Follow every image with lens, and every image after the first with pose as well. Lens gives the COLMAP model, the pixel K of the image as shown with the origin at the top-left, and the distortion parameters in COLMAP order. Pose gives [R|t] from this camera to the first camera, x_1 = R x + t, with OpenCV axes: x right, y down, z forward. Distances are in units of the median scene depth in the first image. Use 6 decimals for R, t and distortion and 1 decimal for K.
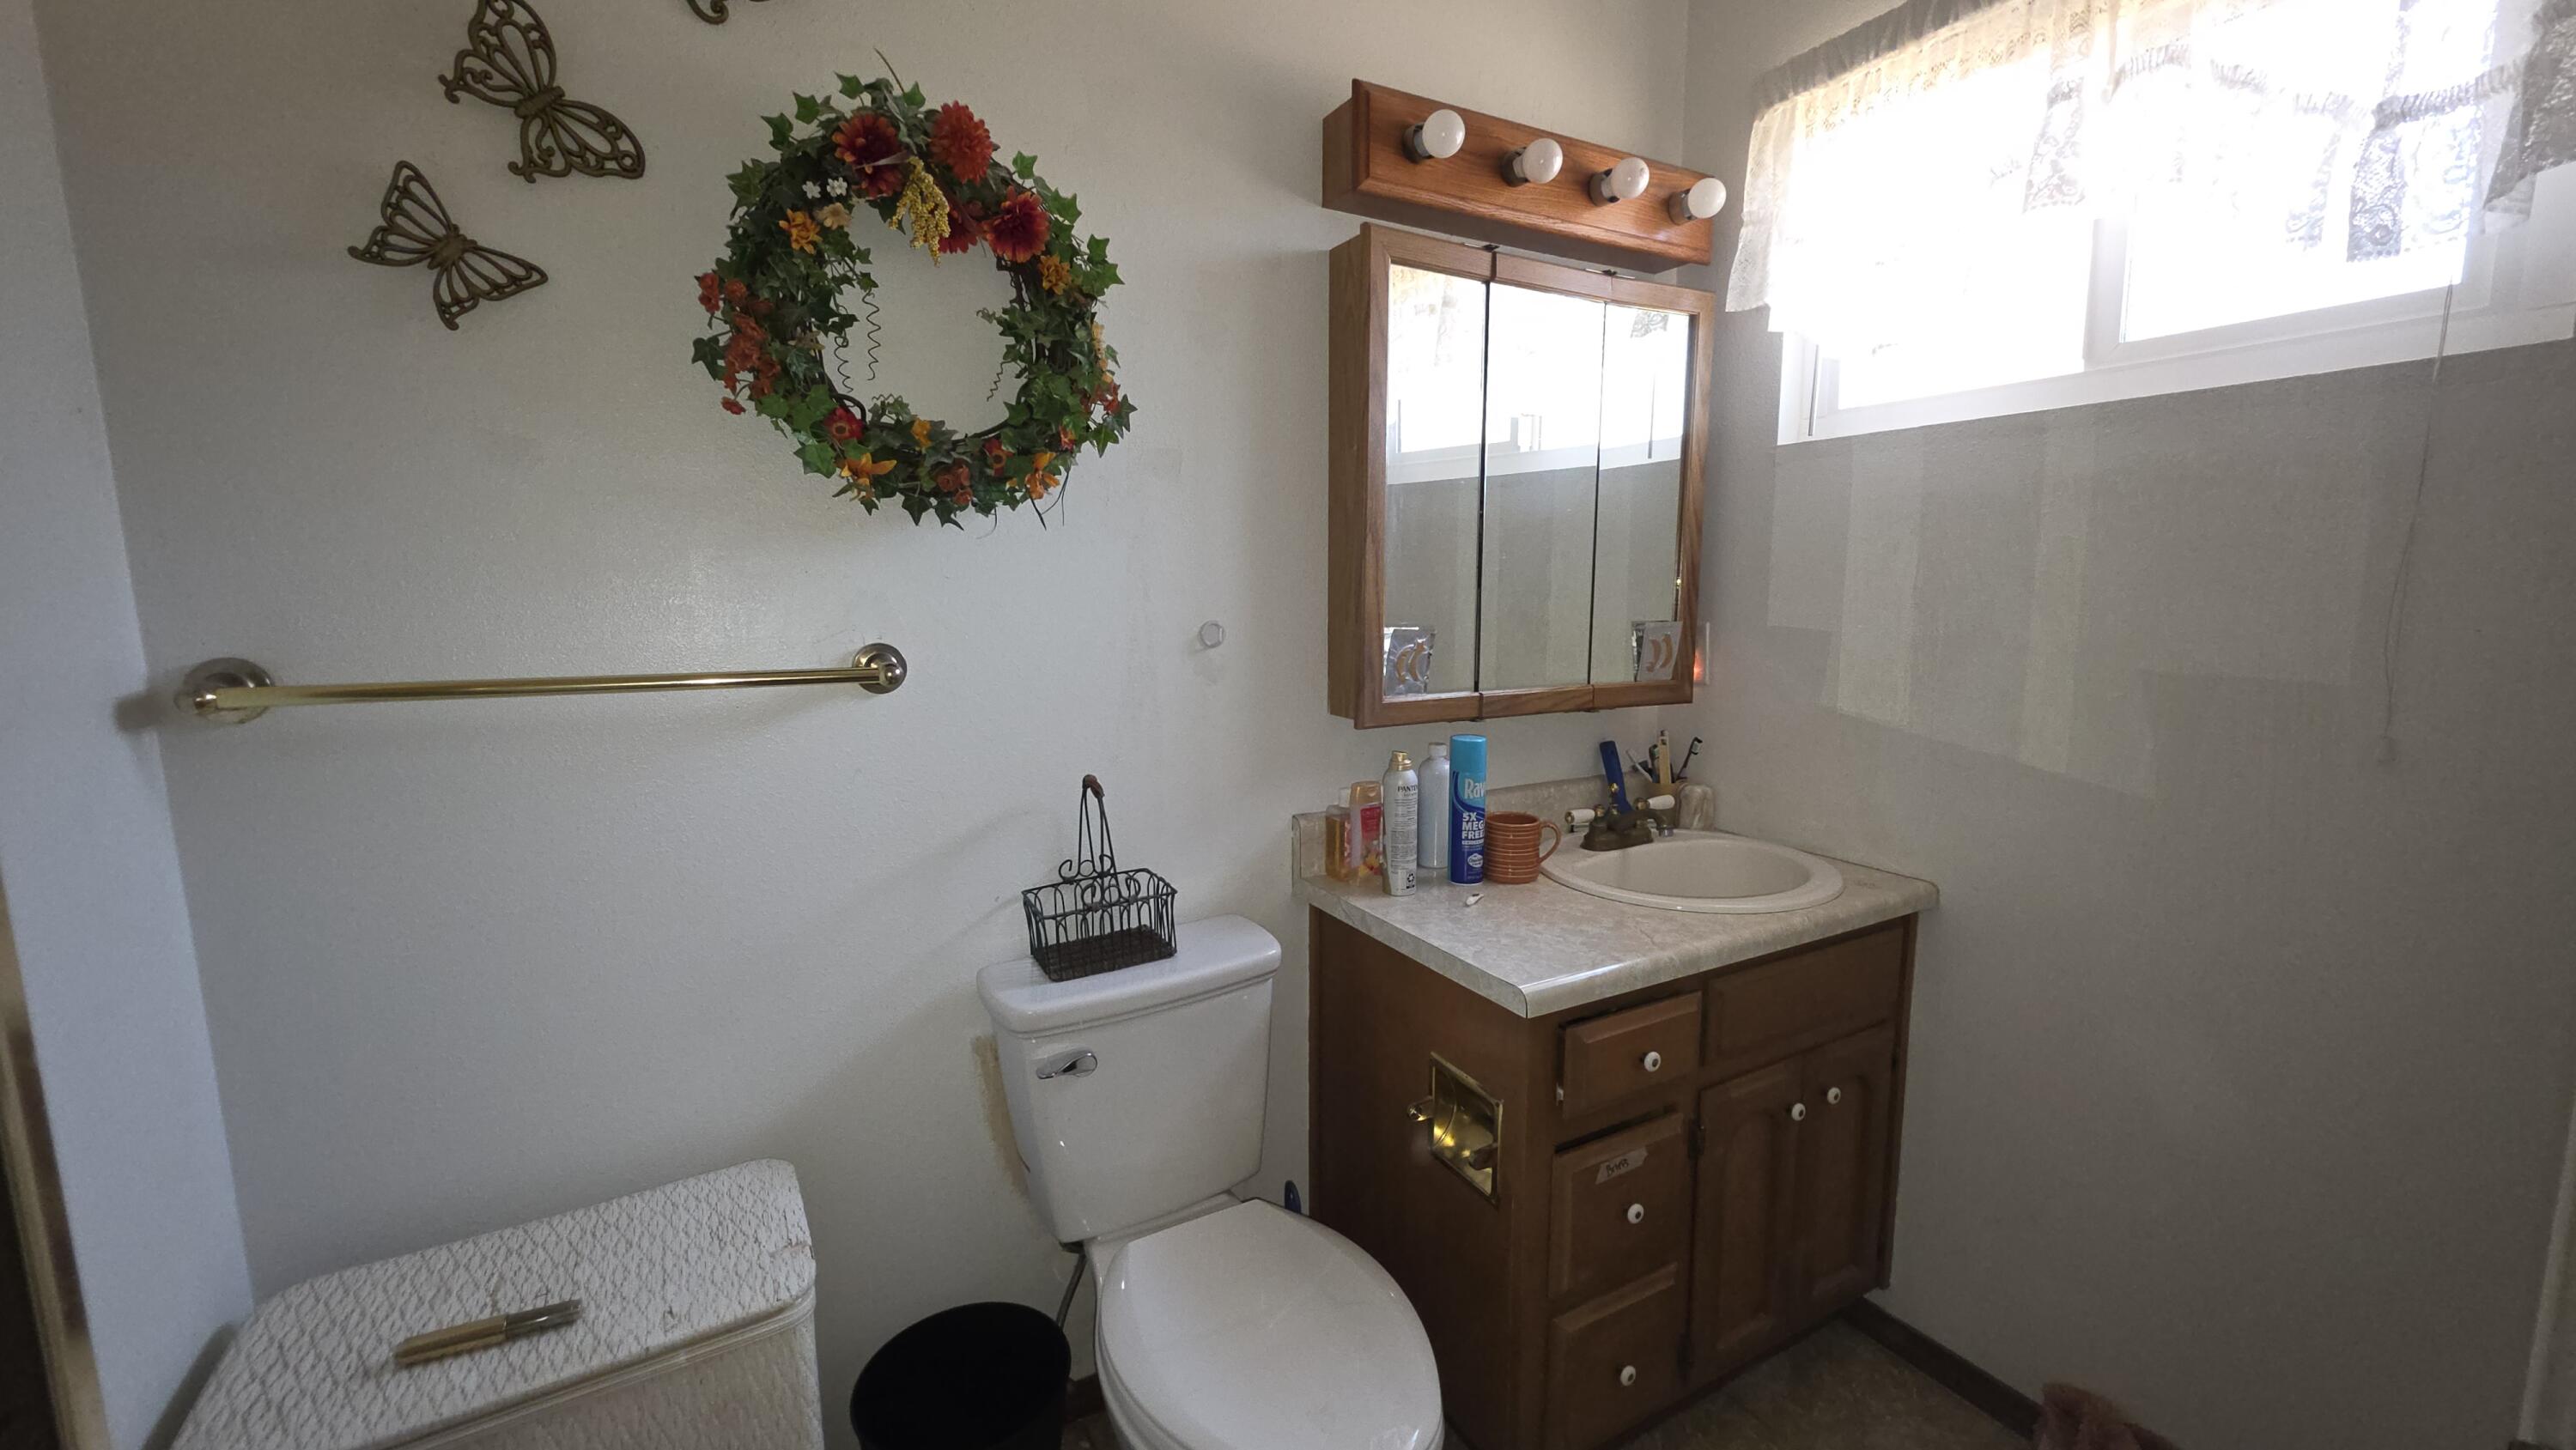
lens RADIAL K [[1035.5, 0, 1280.2], [0, 1035.5, 724.2], [0, 0, 1]] dist [-0.011790, 0.001660]
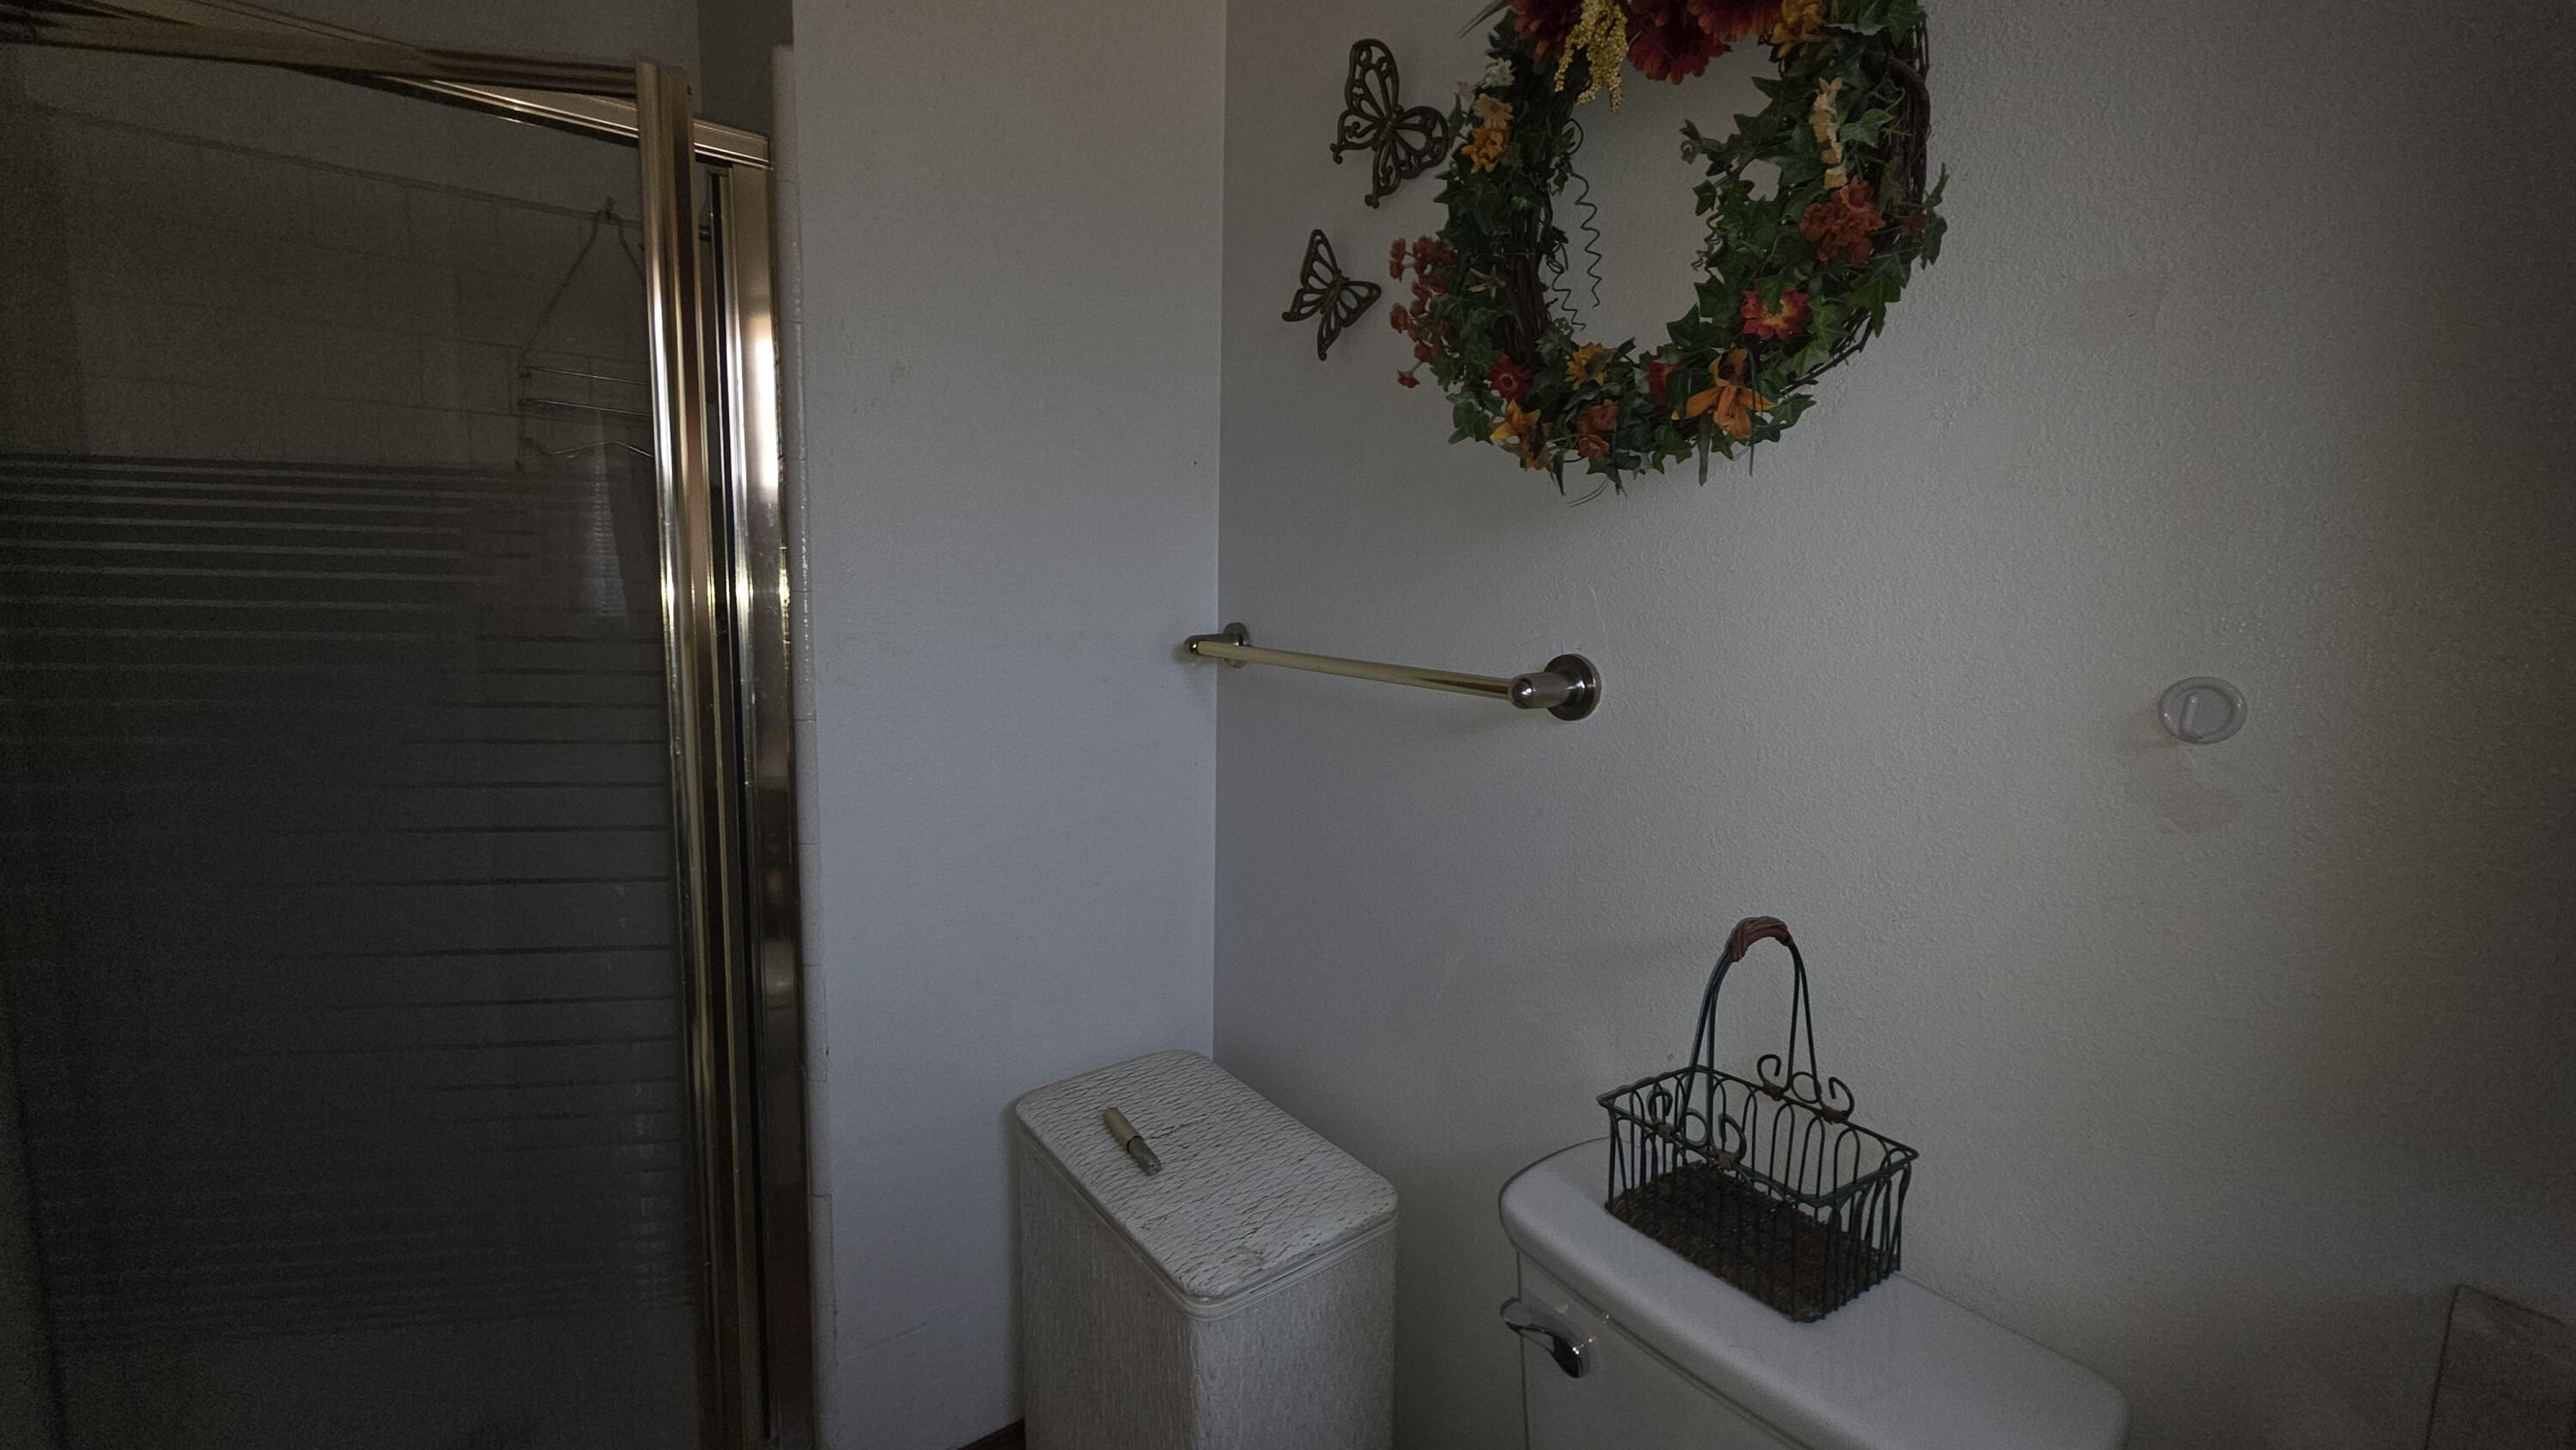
lens RADIAL K [[1035.5, 0, 1281.4], [0, 1035.5, 721.3], [0, 0, 1]] dist [-0.011790, 0.001660]
pose [[0.095368, 0.135084, -0.986234, 0.427230], [-0.156805, 0.980419, 0.119124, -0.106807], [0.983014, 0.143286, 0.114683, 0.864733]]
